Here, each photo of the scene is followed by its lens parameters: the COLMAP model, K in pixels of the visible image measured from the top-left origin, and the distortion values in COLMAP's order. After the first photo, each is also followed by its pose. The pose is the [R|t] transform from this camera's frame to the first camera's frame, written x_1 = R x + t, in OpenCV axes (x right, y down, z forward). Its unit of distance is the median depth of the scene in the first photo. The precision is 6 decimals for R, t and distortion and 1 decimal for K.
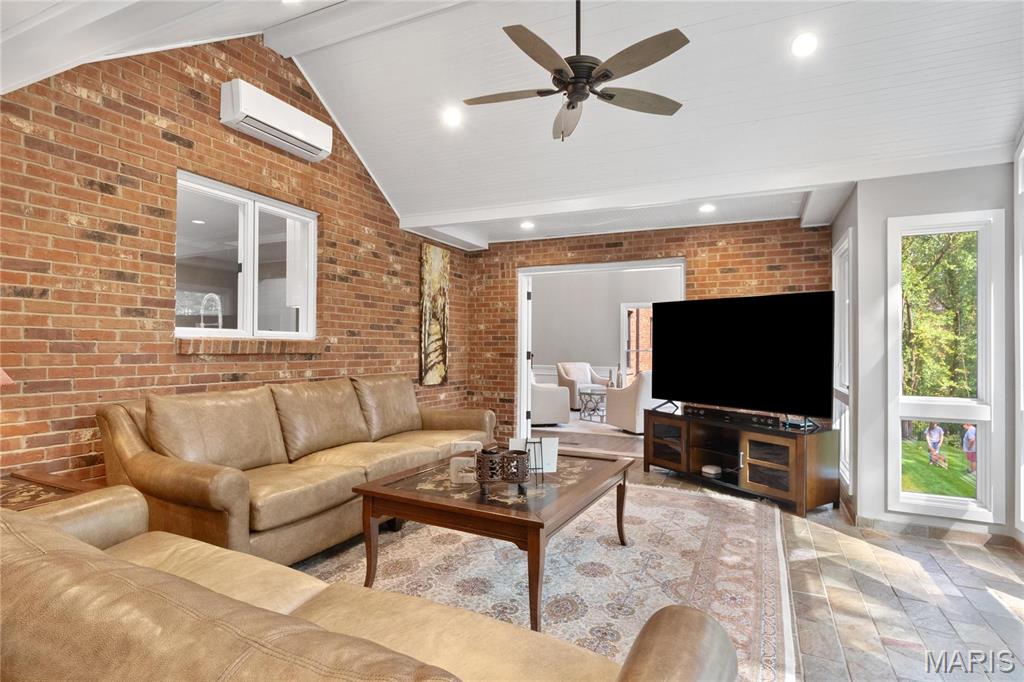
lens RADIAL K [[517.4, 0, 510.0], [0, 517.4, 345.0], [0, 0, 1]] dist [-0.002174, -0.004947]
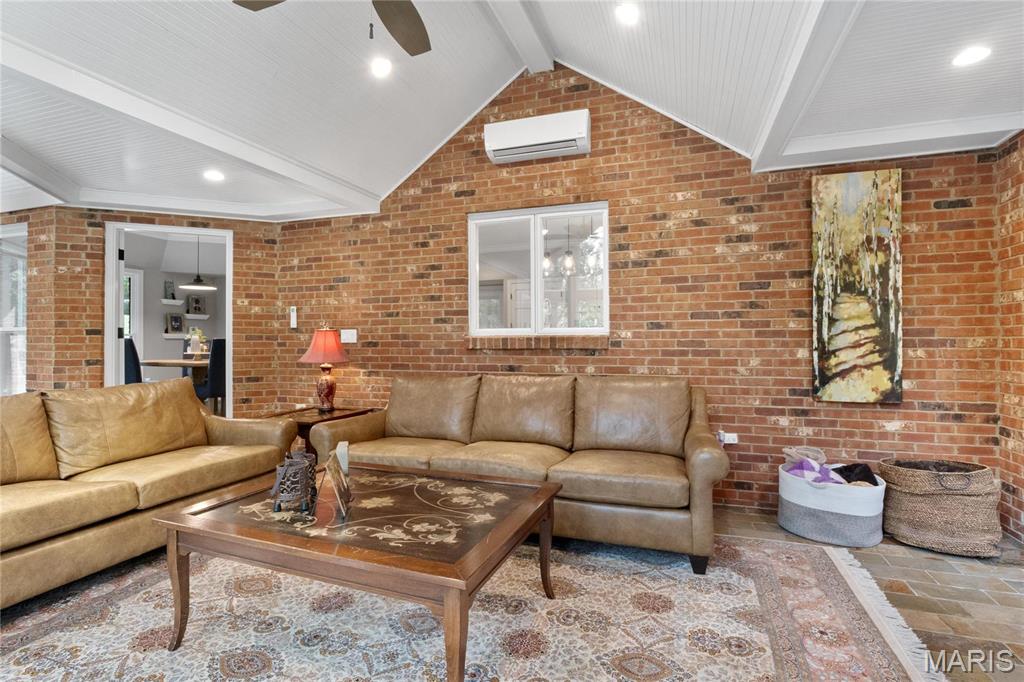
lens RADIAL K [[490.7, 0, 513.2], [0, 490.7, 339.6], [0, 0, 1]] dist [-0.011177, -0.001710]
pose [[0.111300, -0.013135, -0.993700, 0.419595], [0.011456, 0.999863, -0.011933, 0.006518], [0.993721, -0.010056, 0.111435, 0.615127]]
